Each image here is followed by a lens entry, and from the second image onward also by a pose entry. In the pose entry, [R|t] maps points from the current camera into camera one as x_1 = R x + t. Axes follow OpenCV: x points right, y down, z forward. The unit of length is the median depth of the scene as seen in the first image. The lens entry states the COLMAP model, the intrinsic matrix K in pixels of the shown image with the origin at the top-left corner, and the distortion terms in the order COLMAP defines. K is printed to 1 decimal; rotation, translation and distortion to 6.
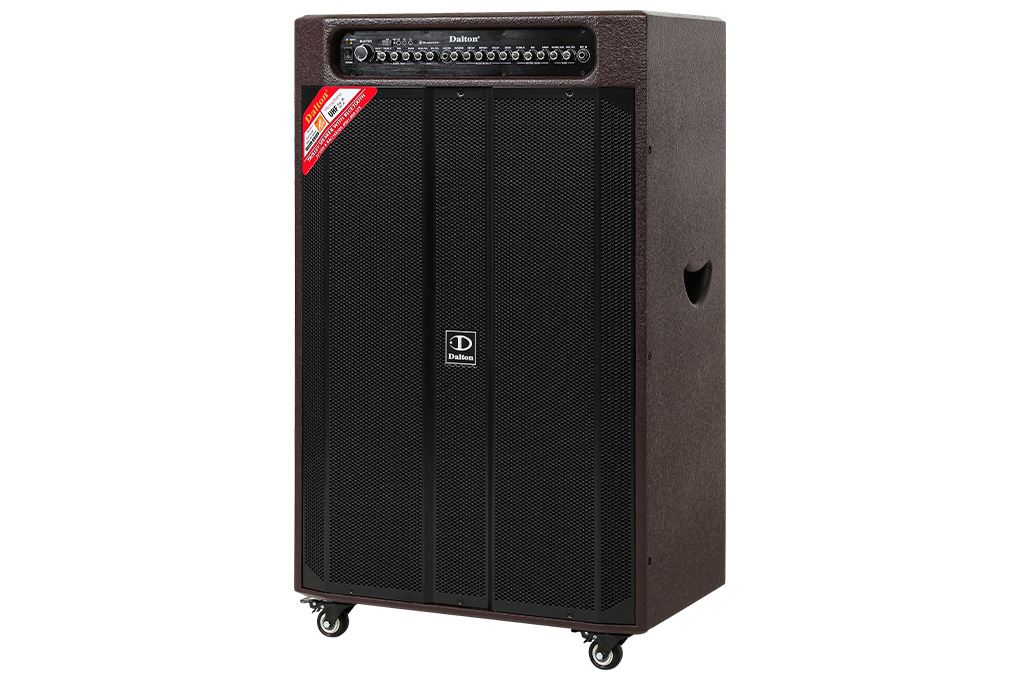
lens RADIAL K [[2108.6, 0, 499.9], [0, 2108.6, 276.1], [0, 0, 1]] dist [0.151847, 0.000000]
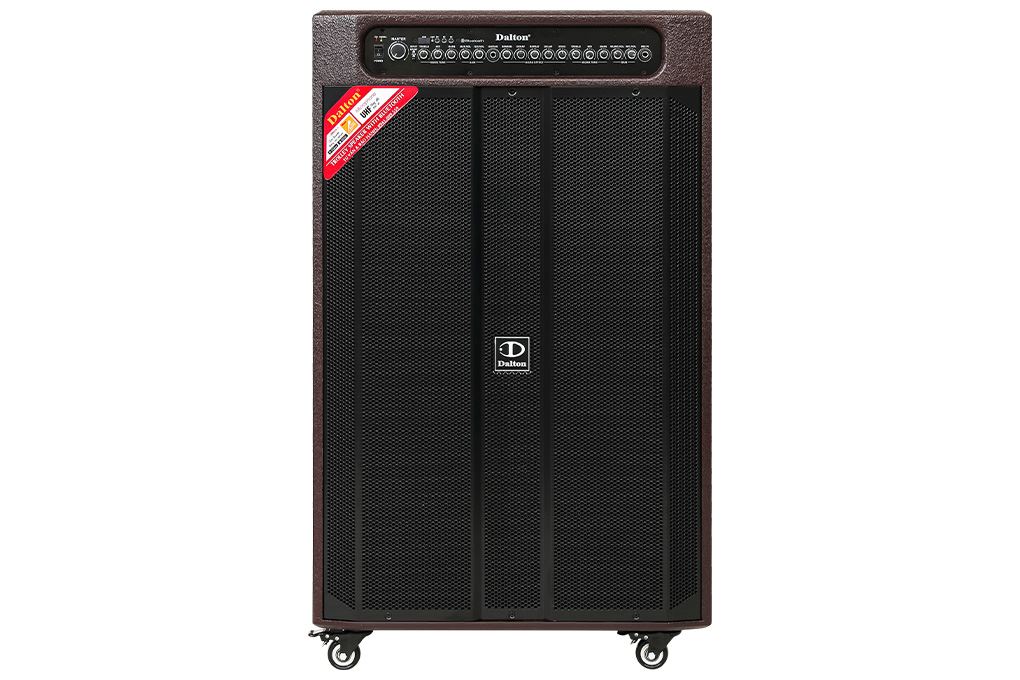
lens RADIAL K [[2108.6, 0, 498.6], [0, 2108.6, 263.6], [0, 0, 1]] dist [0.151847, 0.000000]
pose [[0.910705, -0.033220, 0.411719, -0.421745], [0.036838, 0.999321, -0.000854, -0.007132], [-0.411411, 0.015944, 0.911311, 0.114292]]
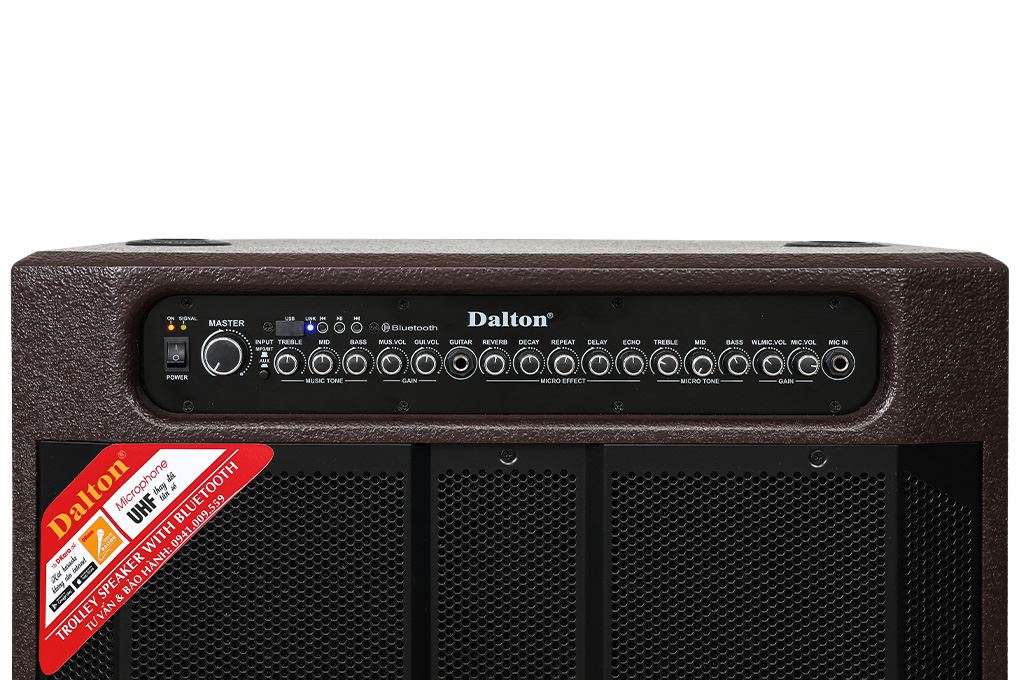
lens RADIAL K [[2108.6, 0, 500.7], [0, 2108.6, 336.1], [0, 0, 1]] dist [0.151847, 0.000000]
pose [[0.912262, -0.028736, 0.408597, -0.176533], [0.038448, 0.999139, -0.015573, -0.101644], [-0.407798, 0.029916, 0.912582, 0.633223]]
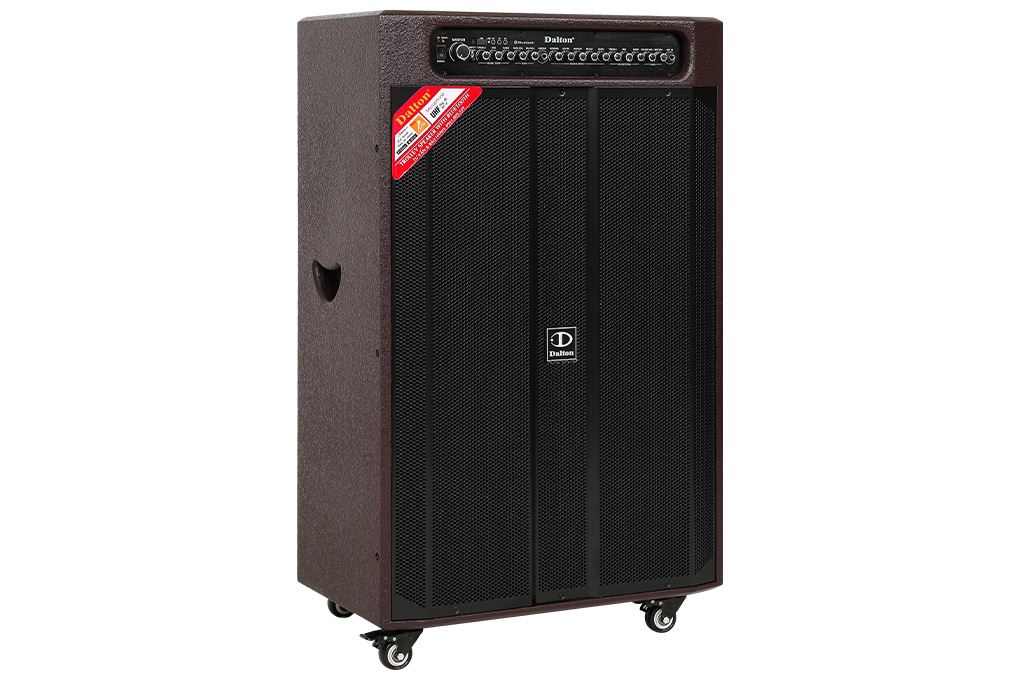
lens RADIAL K [[2108.6, 0, 562.9], [0, 2108.6, 234.2], [0, 0, 1]] dist [0.151847, 0.000000]
pose [[0.621370, -0.052638, 0.781747, -0.802757], [0.068309, 0.997581, 0.012877, -0.031462], [-0.780534, 0.045399, 0.623462, 0.364757]]
